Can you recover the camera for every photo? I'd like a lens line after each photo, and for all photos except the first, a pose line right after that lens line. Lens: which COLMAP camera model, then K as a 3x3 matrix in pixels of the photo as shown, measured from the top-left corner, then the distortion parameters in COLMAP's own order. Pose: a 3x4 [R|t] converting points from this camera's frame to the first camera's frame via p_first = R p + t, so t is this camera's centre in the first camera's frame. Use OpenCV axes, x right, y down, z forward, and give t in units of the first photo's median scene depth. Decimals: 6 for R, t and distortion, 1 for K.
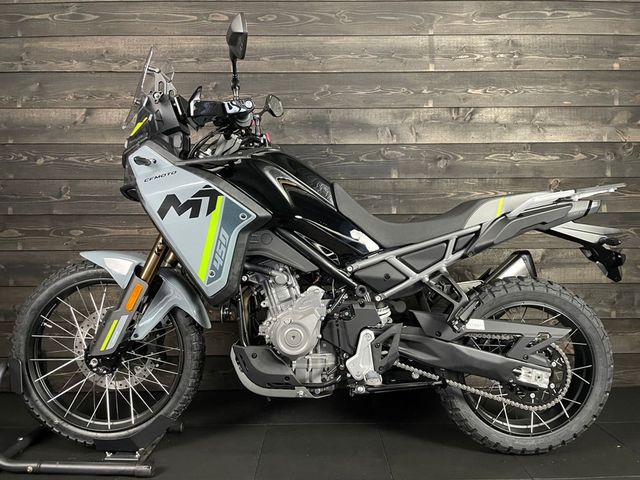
lens RADIAL K [[412.5, 0, 320.0], [0, 412.5, 240.0], [0, 0, 1]] dist [-0.000388, -0.000213]
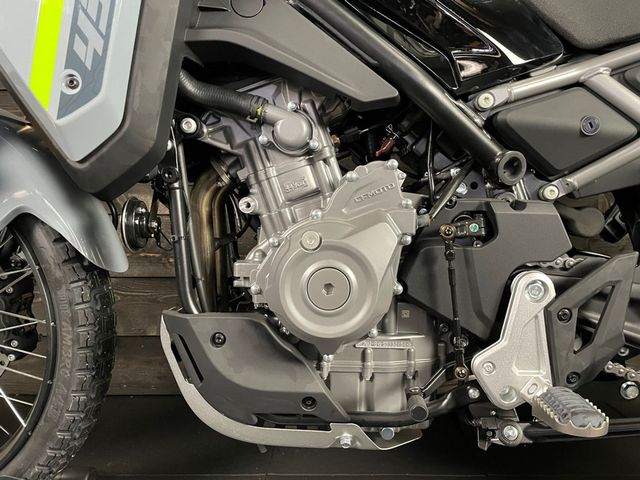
lens RADIAL K [[484.2, 0, 320.0], [0, 484.2, 240.0], [0, 0, 1]] dist [0.032983, -0.001509]
pose [[0.999252, 0.004712, -0.038390, -0.052423], [-0.001846, 0.997230, 0.074355, 0.156287], [0.038634, -0.074228, 0.996493, 0.564555]]
